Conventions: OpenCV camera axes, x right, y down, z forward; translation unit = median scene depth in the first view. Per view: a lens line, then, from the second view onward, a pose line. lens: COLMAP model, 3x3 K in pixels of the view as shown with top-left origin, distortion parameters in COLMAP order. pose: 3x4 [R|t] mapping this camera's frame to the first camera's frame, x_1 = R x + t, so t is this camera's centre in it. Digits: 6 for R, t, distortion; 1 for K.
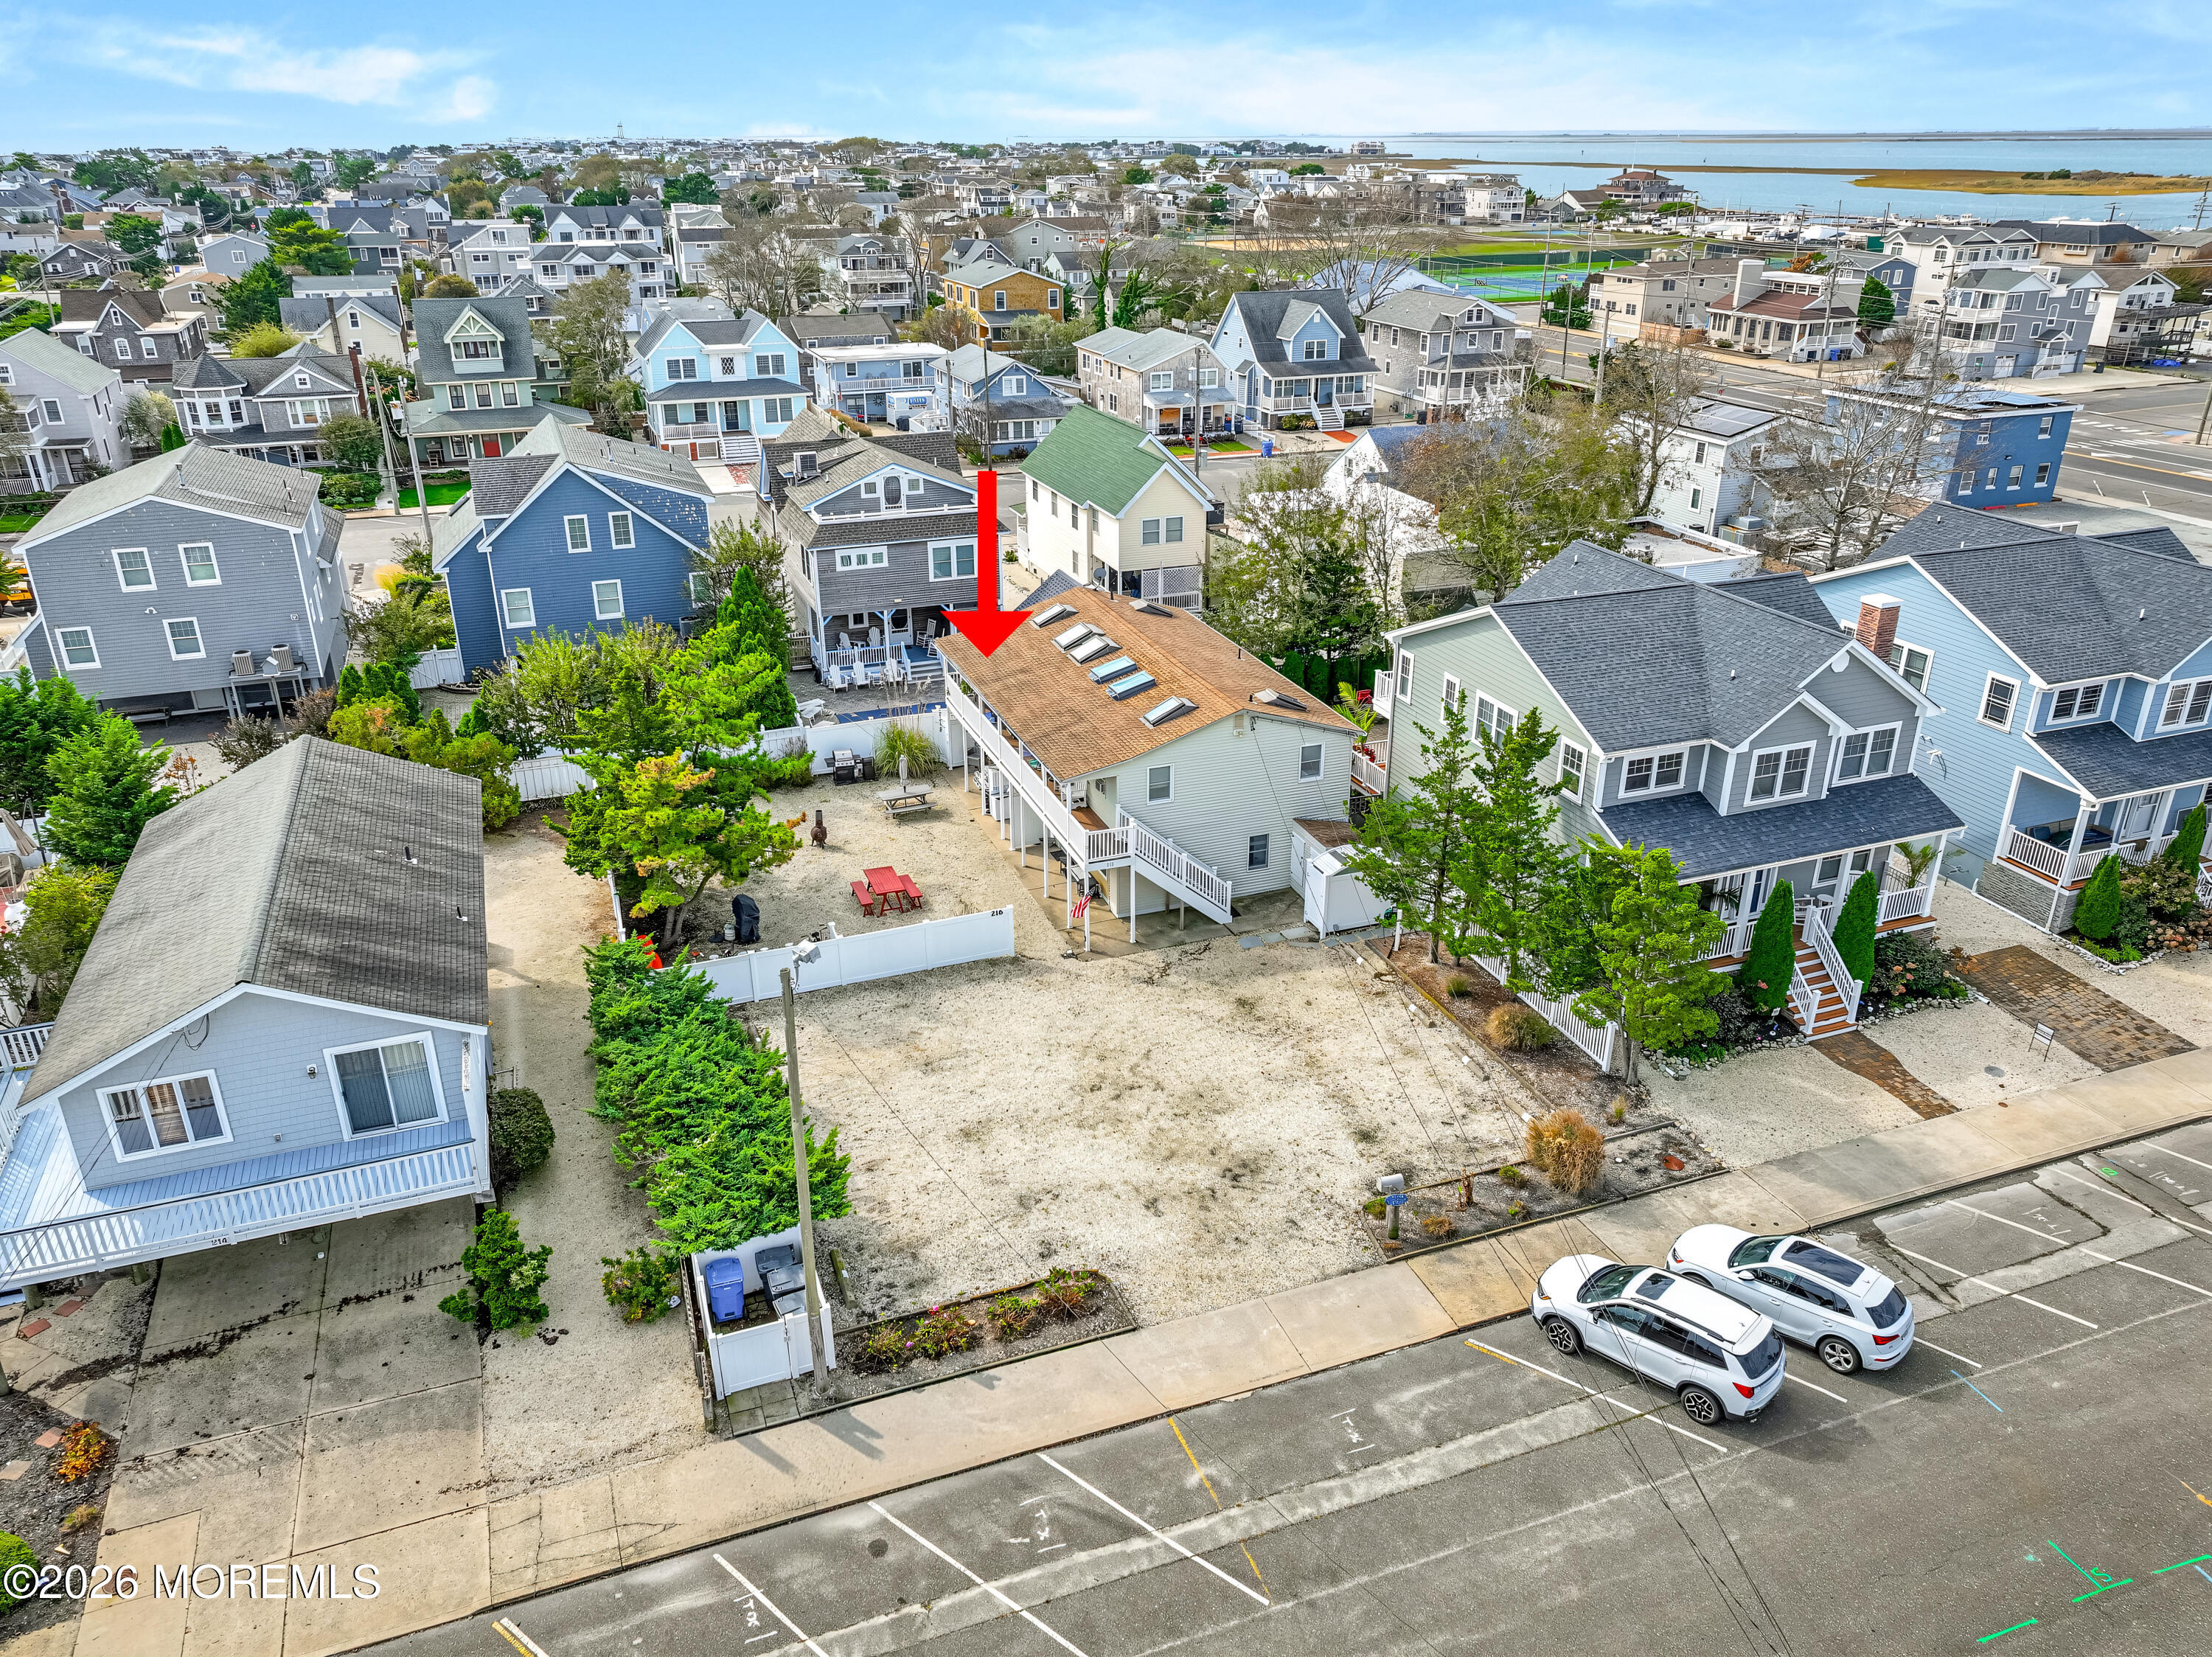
lens RADIAL K [[1565.3, 0, 1105.0], [0, 1565.3, 816.7], [0, 0, 1]] dist [0.005885, 0.012027]
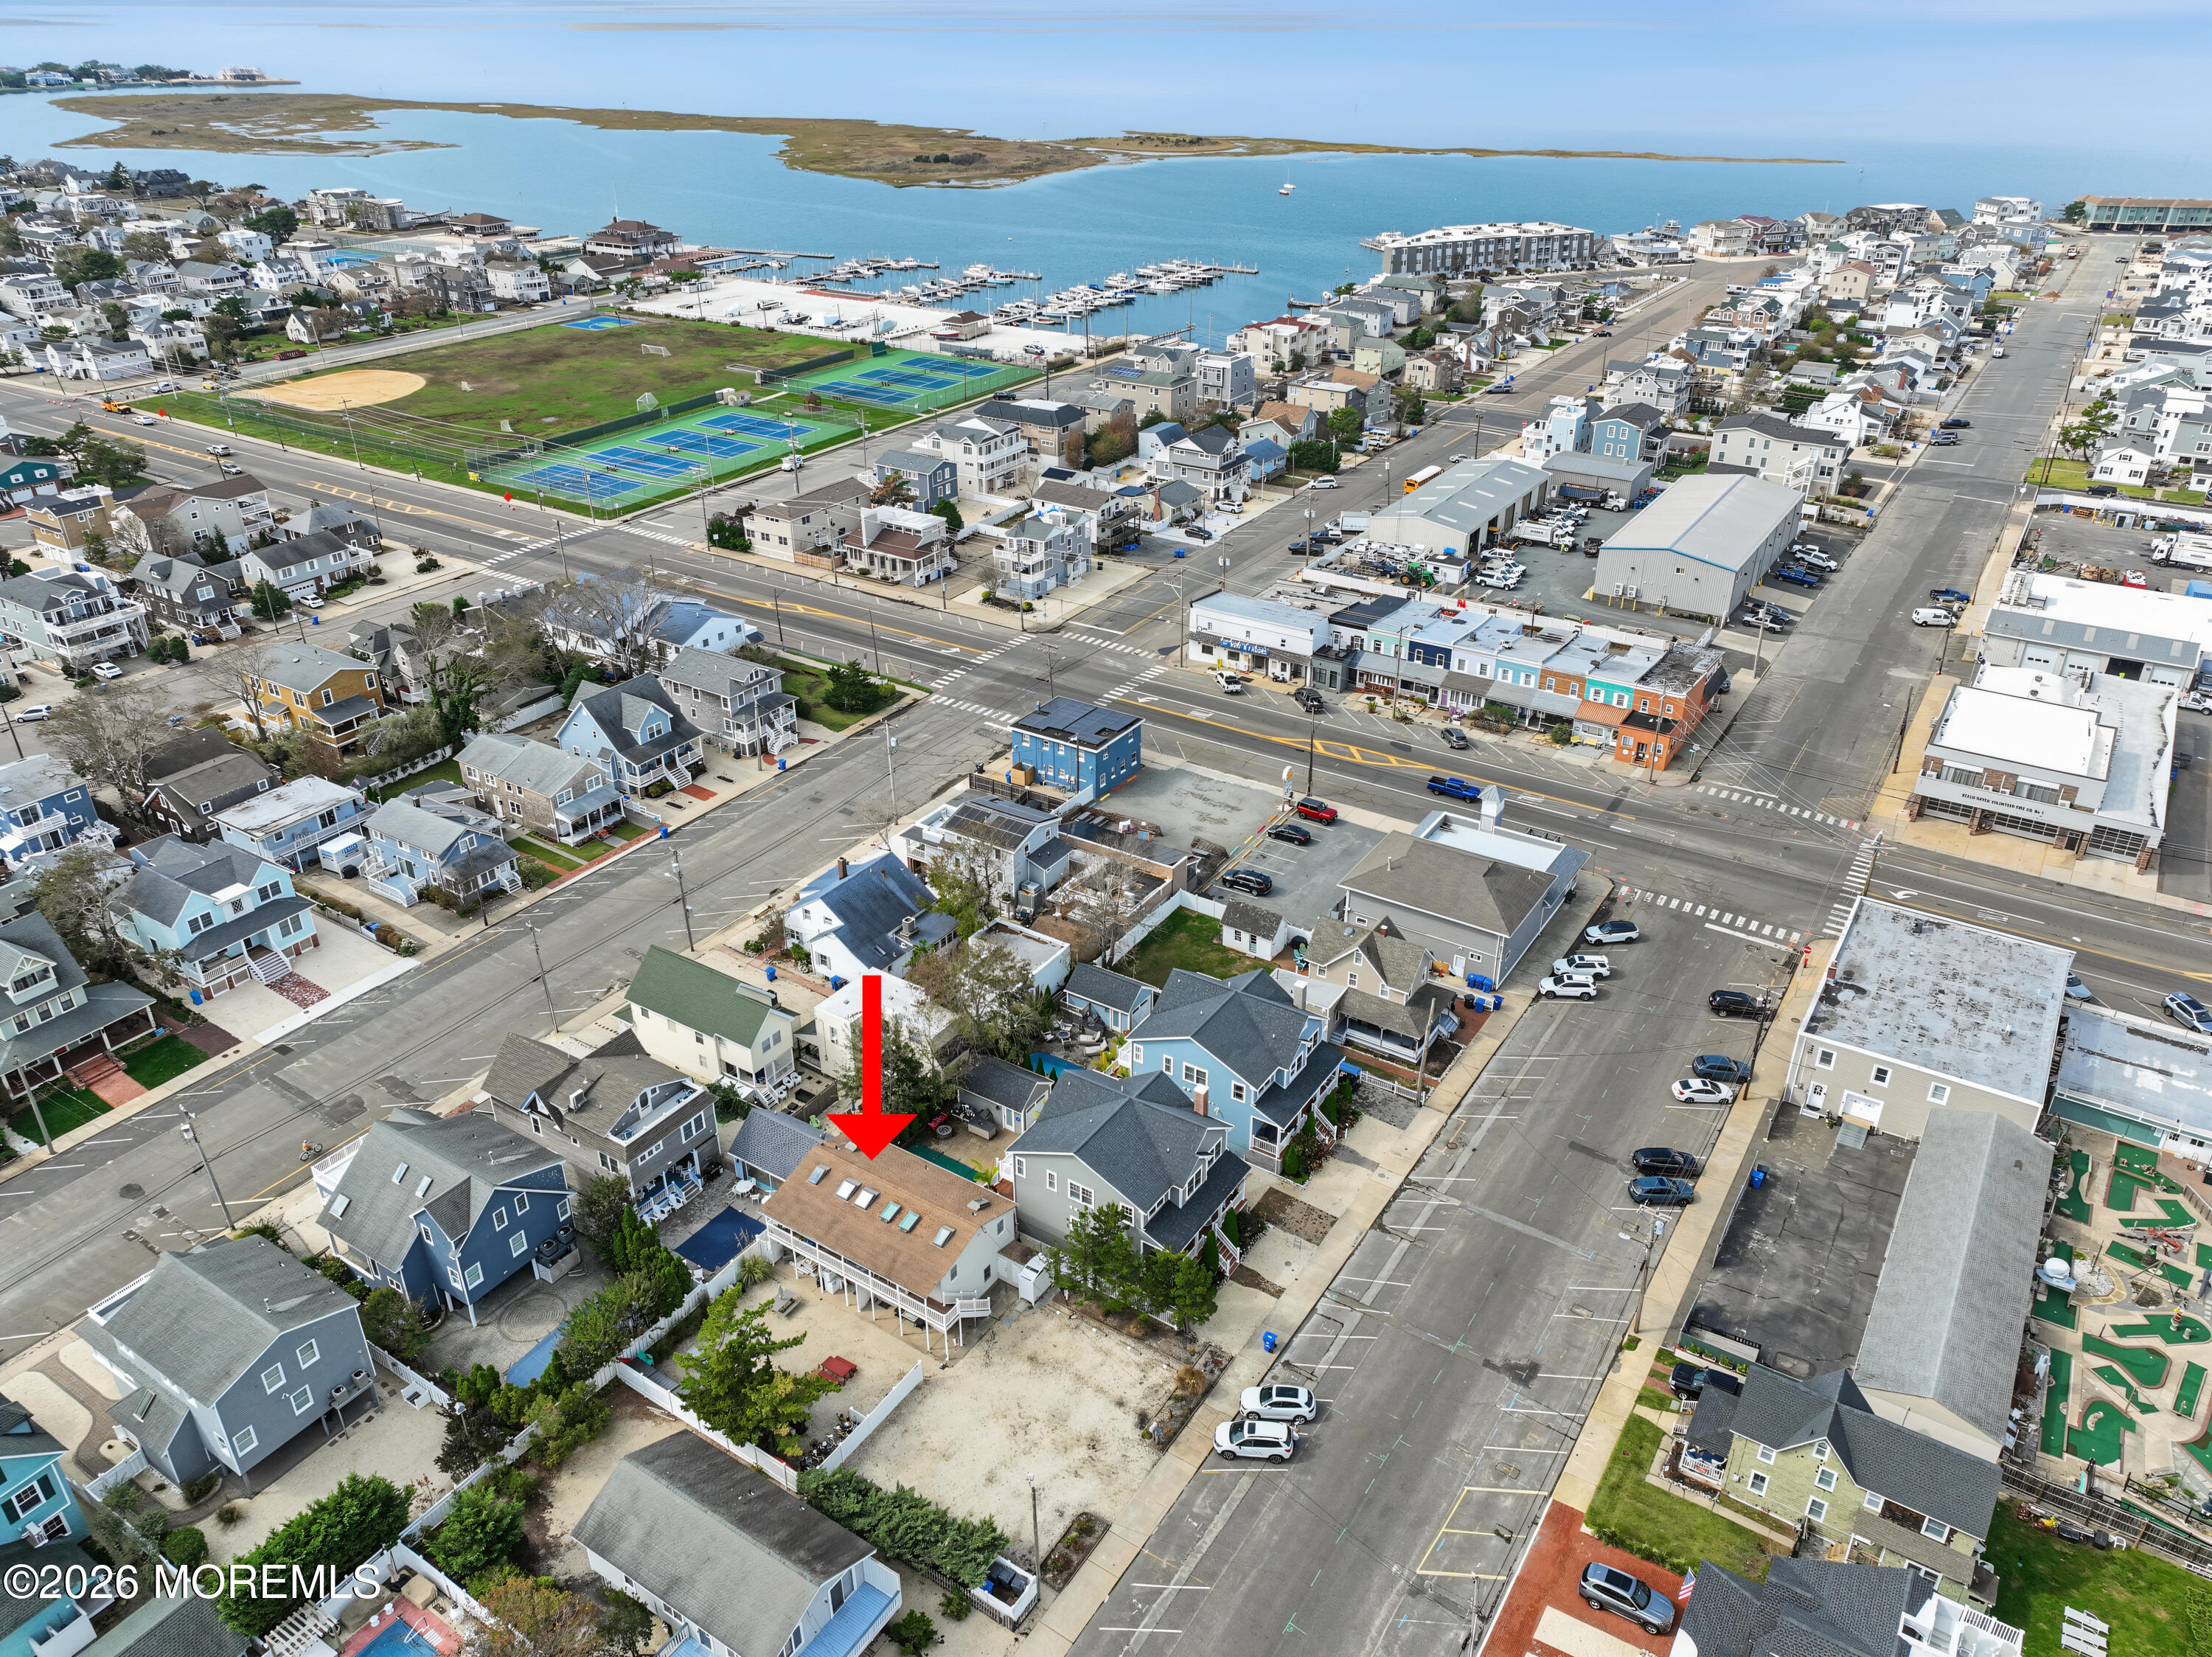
lens RADIAL K [[1594.7, 0, 1106.5], [0, 1594.7, 786.2], [0, 0, 1]] dist [0.008931, 0.000594]
pose [[0.805516, -0.267406, 0.528808, -0.780172], [0.234449, 0.963392, 0.130036, -0.903349], [-0.544222, 0.019232, 0.838721, -0.976234]]
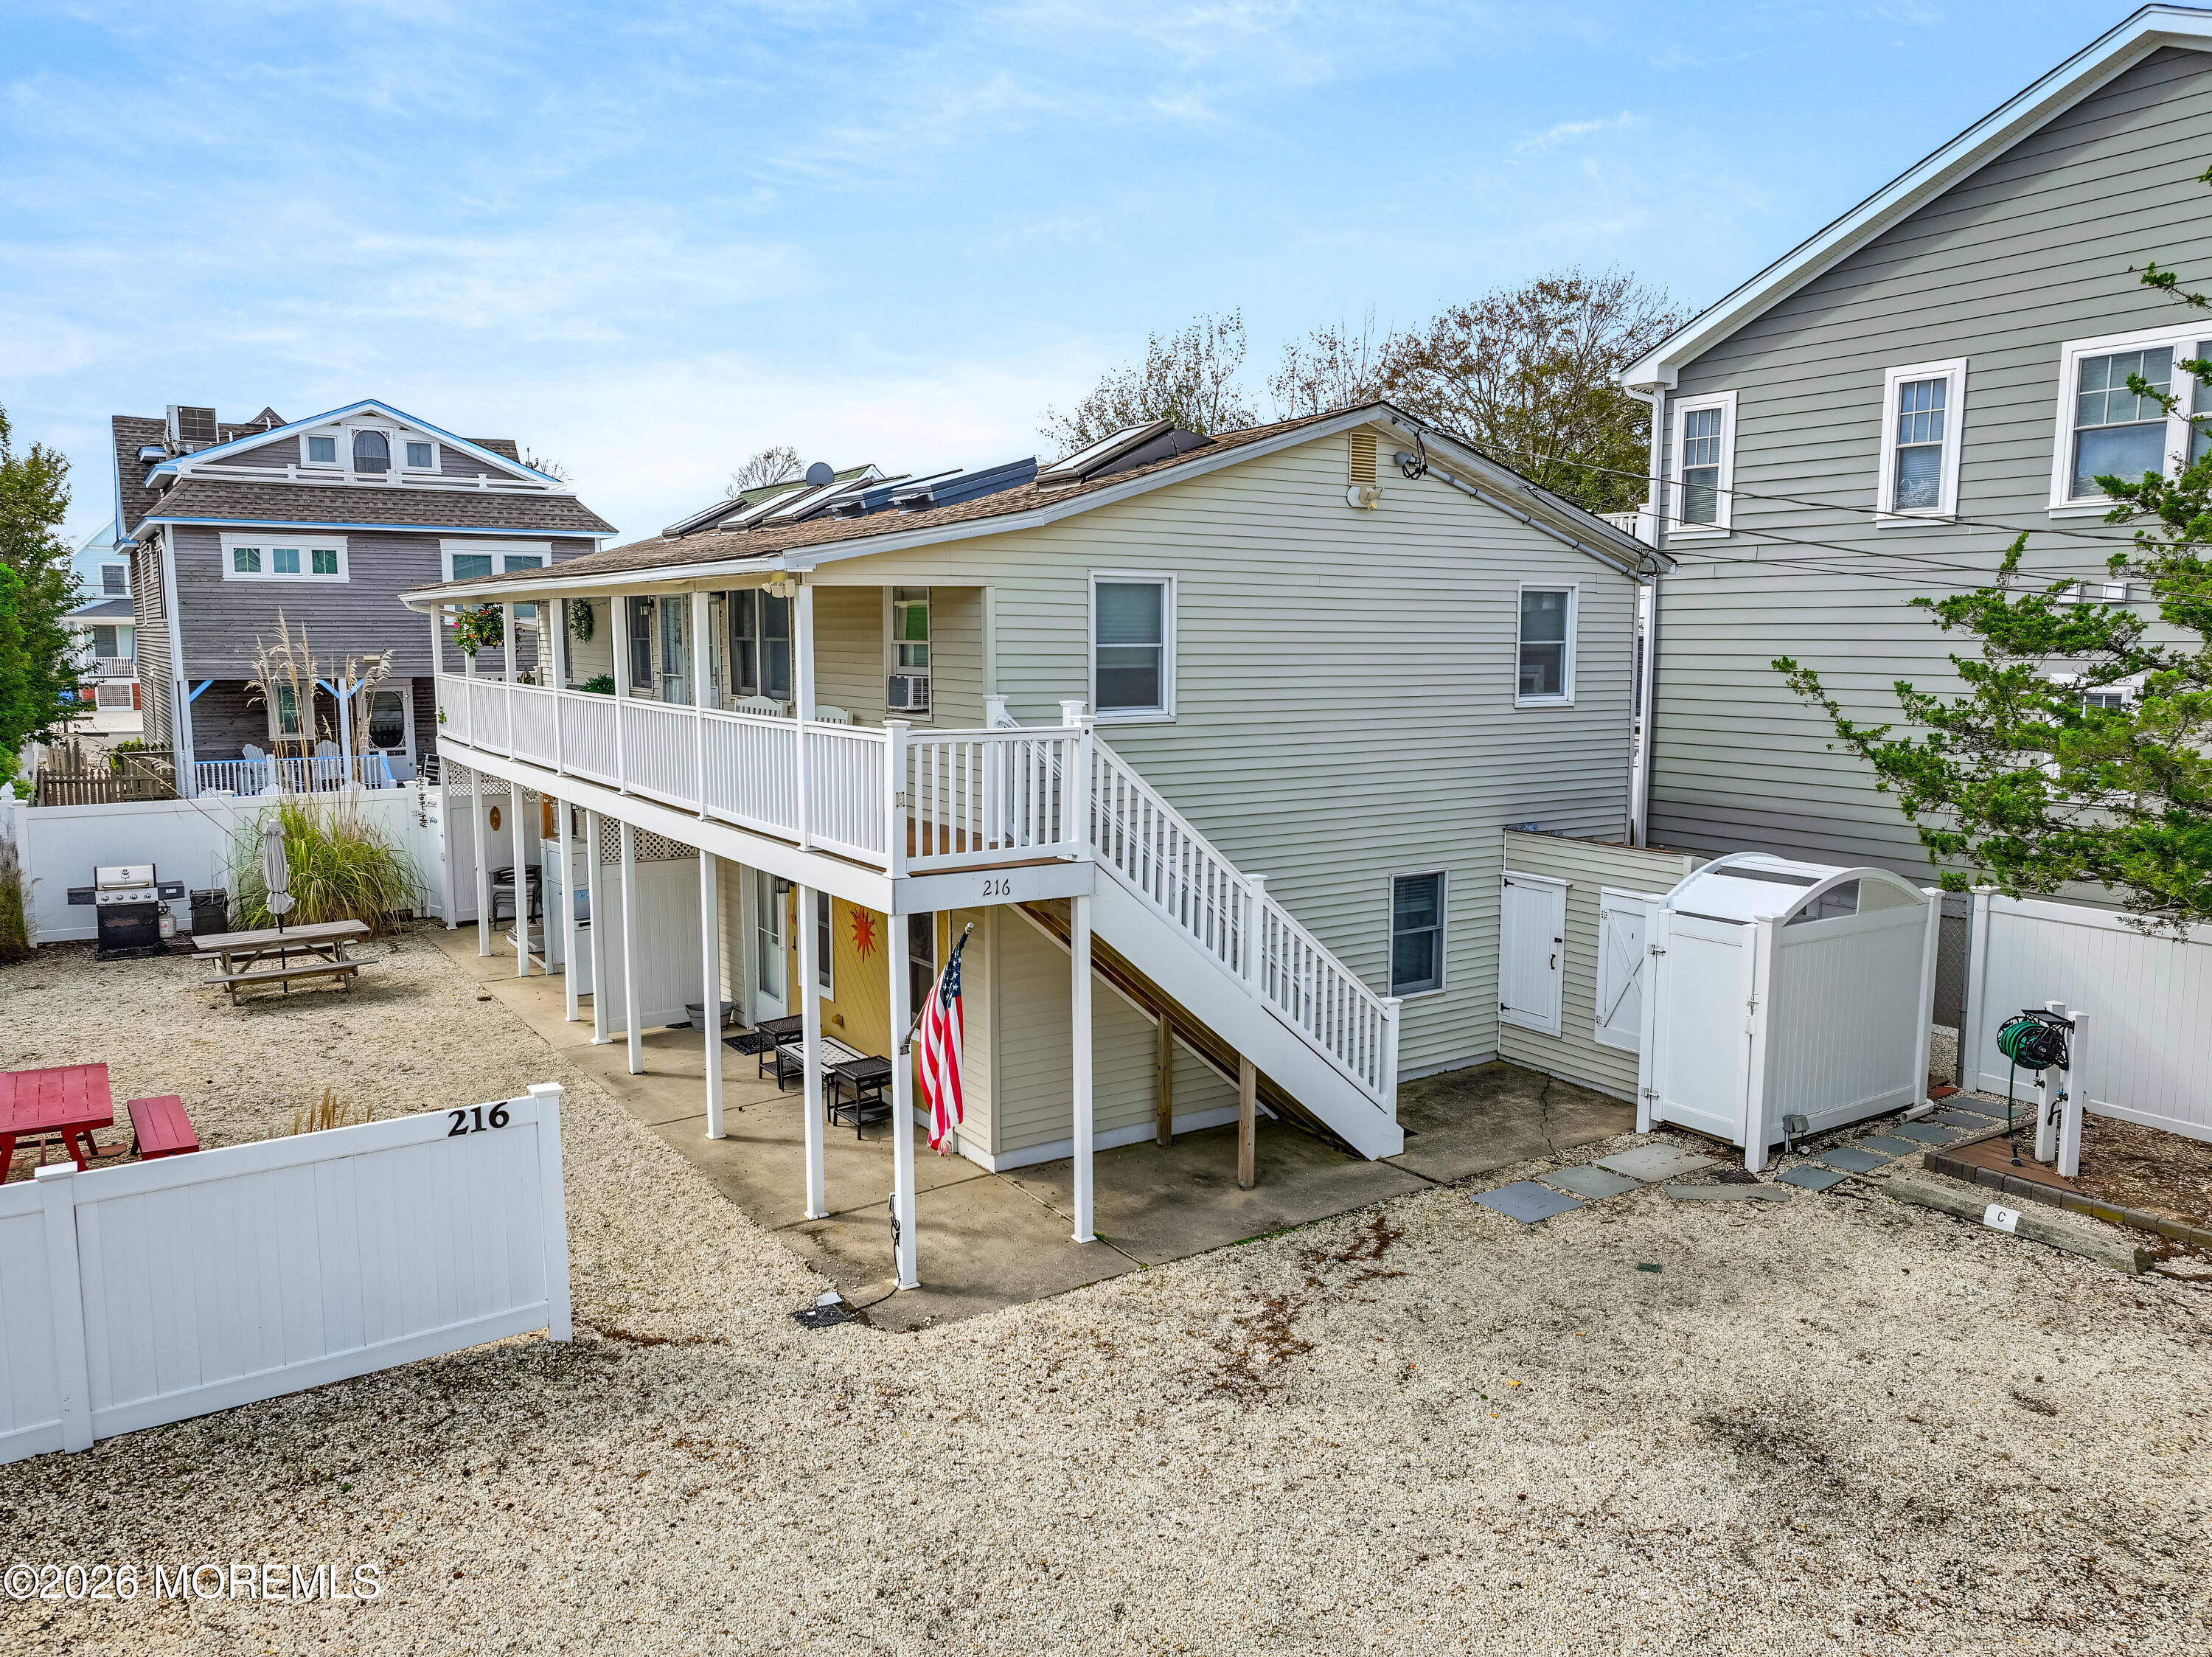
lens RADIAL K [[1565.3, 0, 1105.0], [0, 1565.3, 816.7], [0, 0, 1]] dist [0.005885, 0.012027]
pose [[0.974858, -0.025507, 0.221364, -0.031733], [0.088043, 0.956685, -0.277494, 0.084657], [-0.204697, 0.290007, 0.934877, 0.747800]]
